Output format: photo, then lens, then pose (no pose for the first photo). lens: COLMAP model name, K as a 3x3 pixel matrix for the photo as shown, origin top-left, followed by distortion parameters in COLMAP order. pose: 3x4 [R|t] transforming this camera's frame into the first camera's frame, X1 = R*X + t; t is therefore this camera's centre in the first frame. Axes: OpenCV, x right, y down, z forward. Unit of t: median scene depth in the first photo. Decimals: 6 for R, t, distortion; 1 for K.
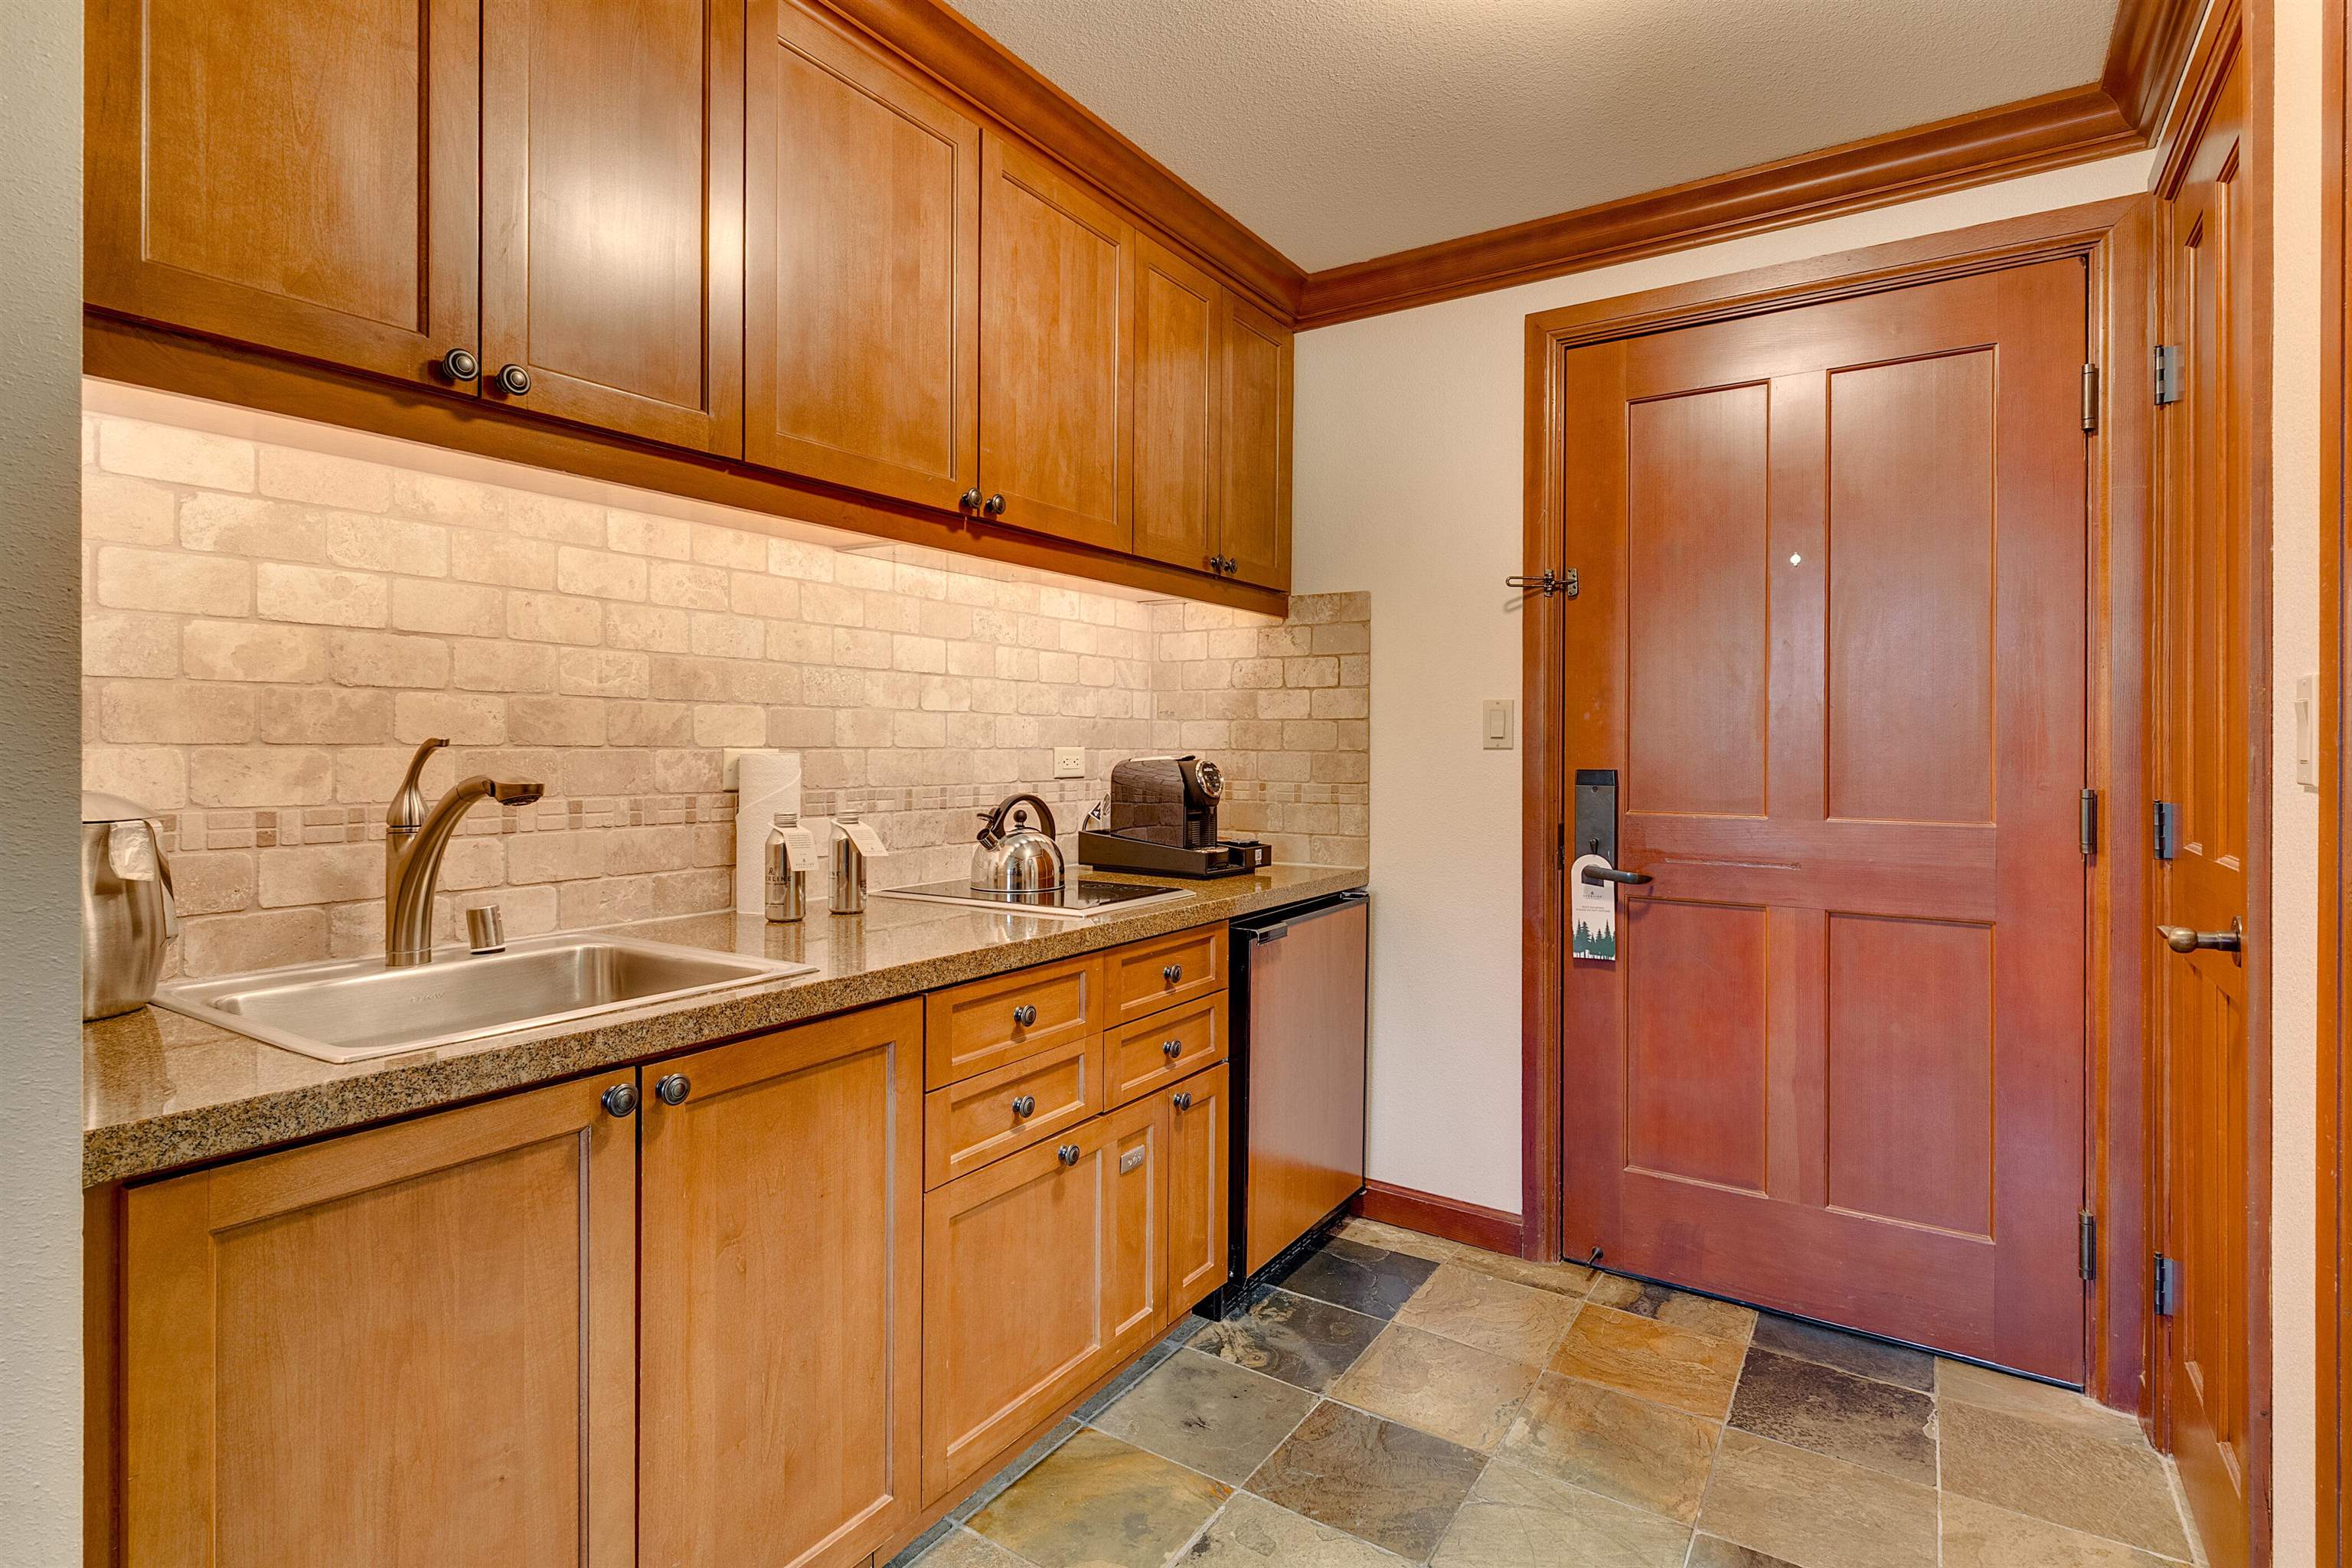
lens RADIAL K [[1160.5, 0, 1172.4], [0, 1160.5, 741.0], [0, 0, 1]] dist [-0.000599, 0.000877]
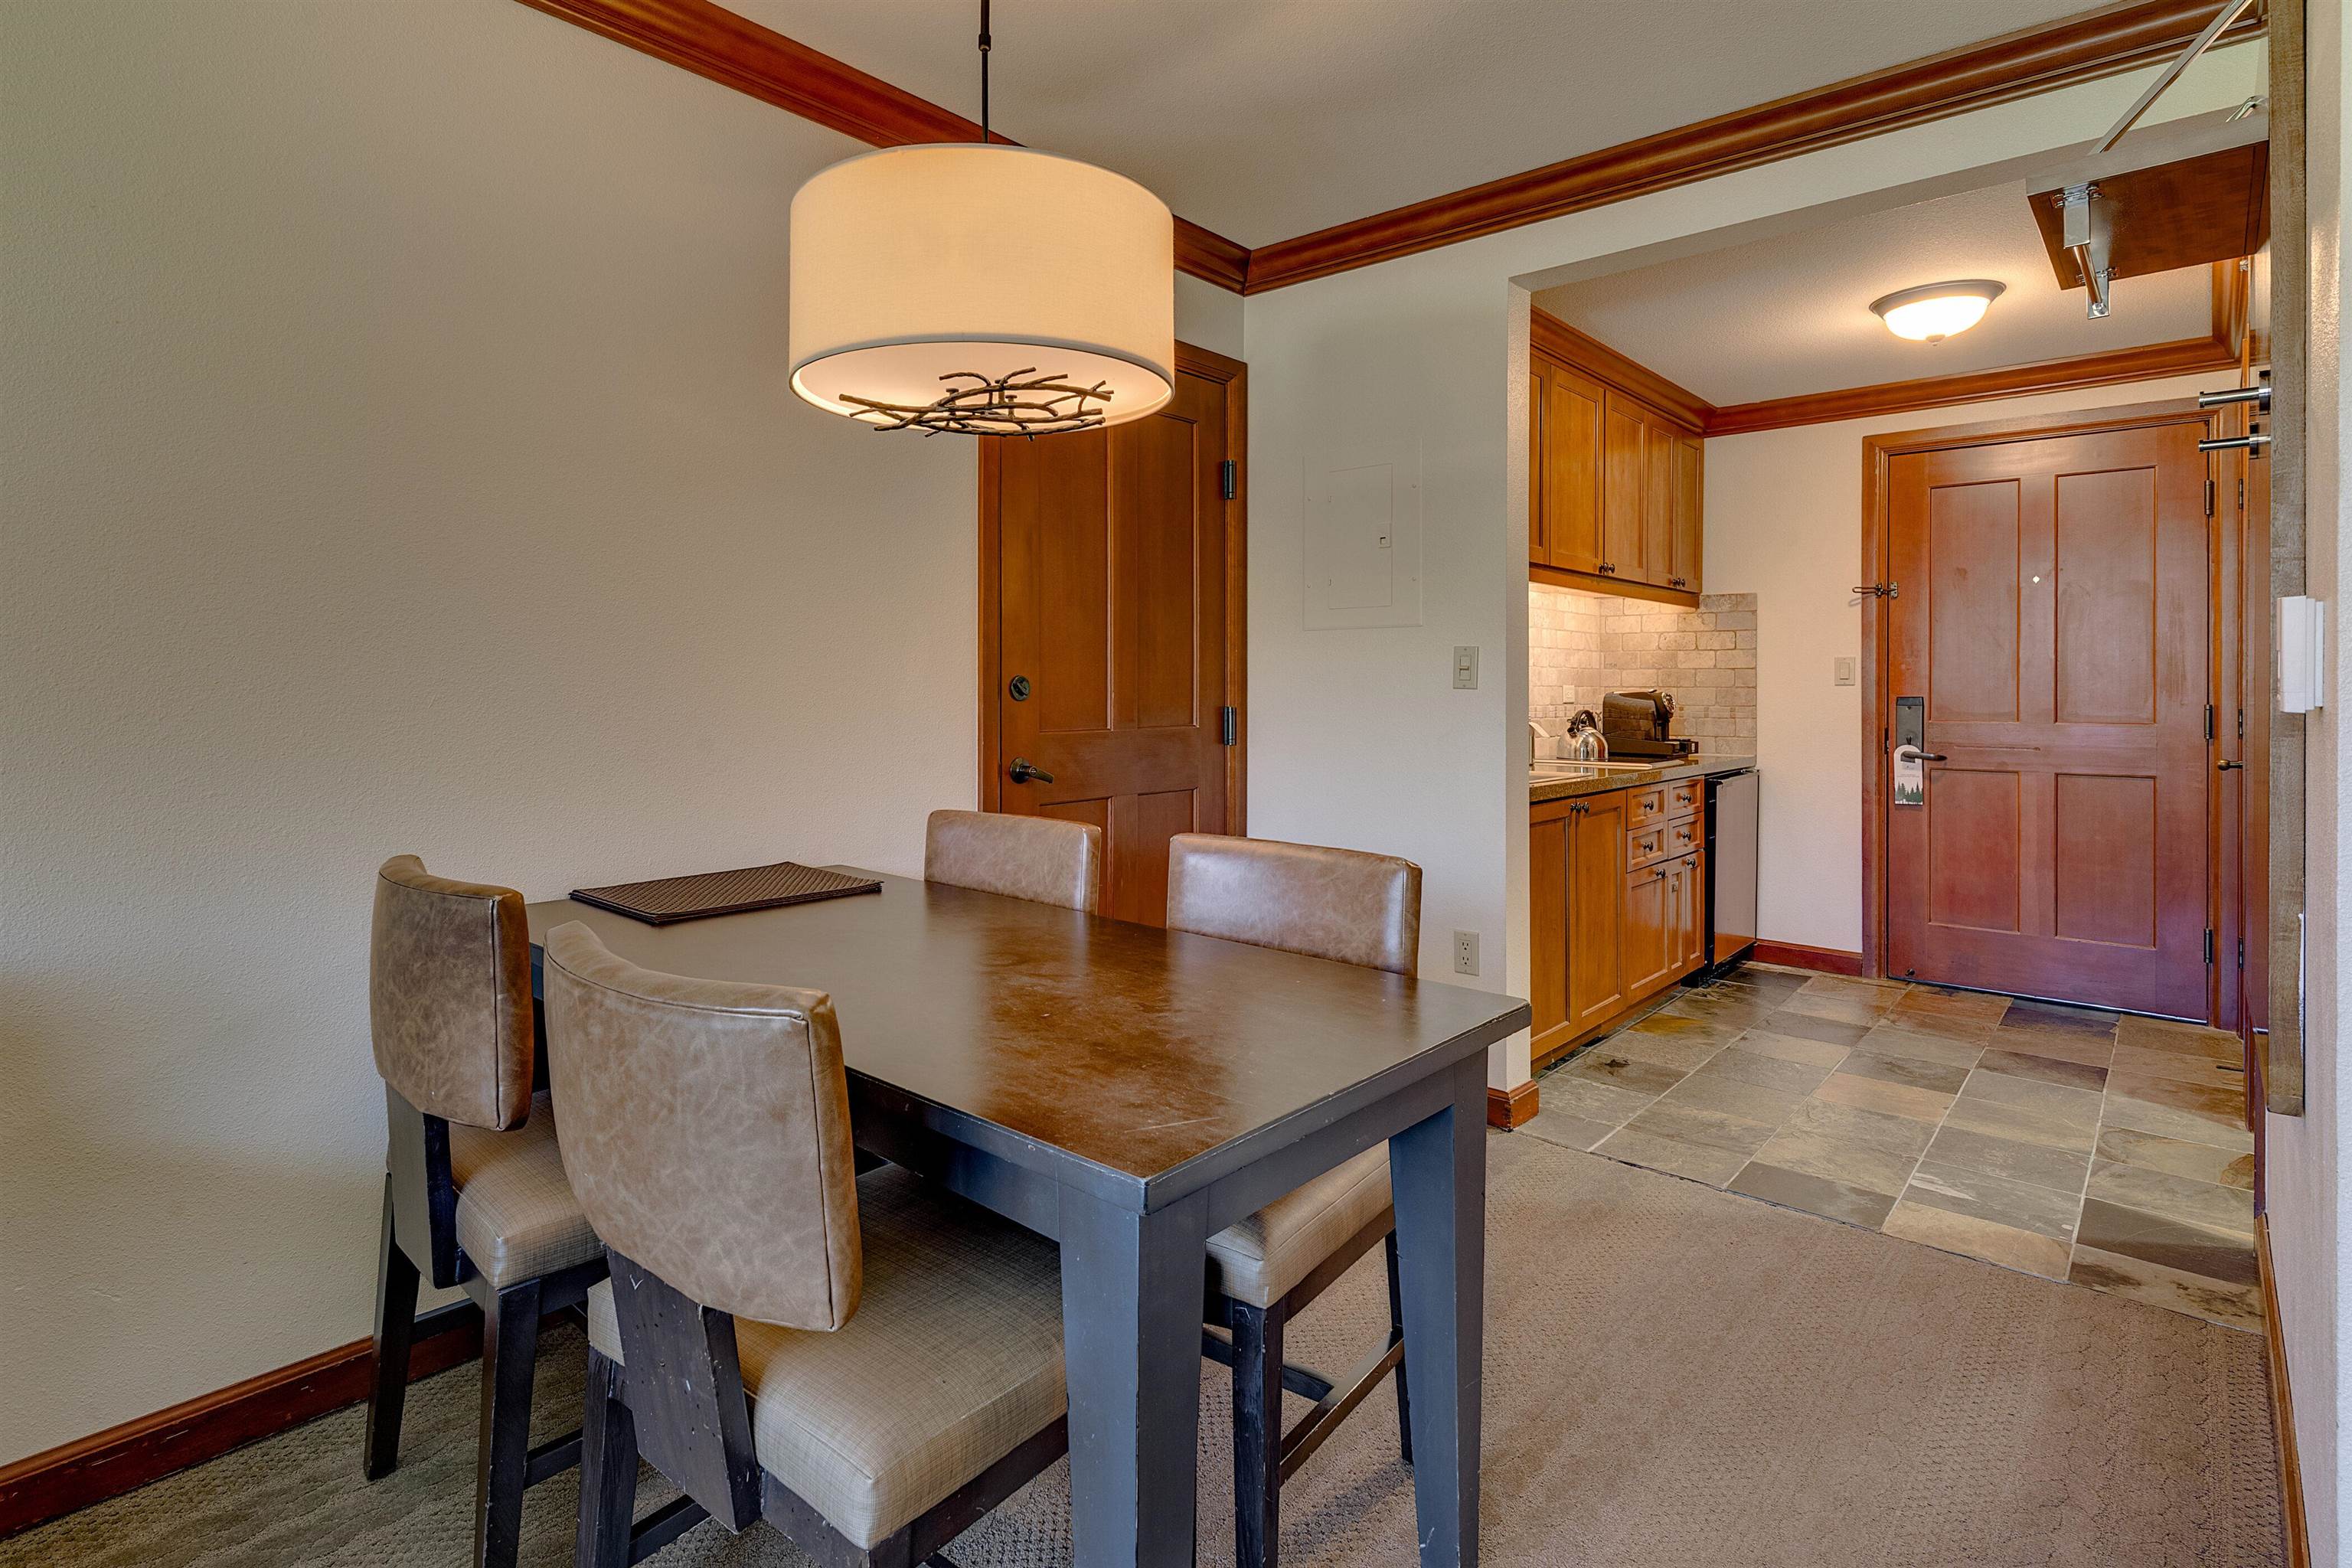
lens RADIAL K [[1110.8, 0, 1169.7], [0, 1110.8, 686.9], [0, 0, 1]] dist [0.000592, -0.000119]
pose [[0.986858, -0.002495, -0.161574, -0.456017], [0.002649, 0.999996, 0.000734, 0.005618], [0.161571, -0.001152, 0.986860, -0.819197]]
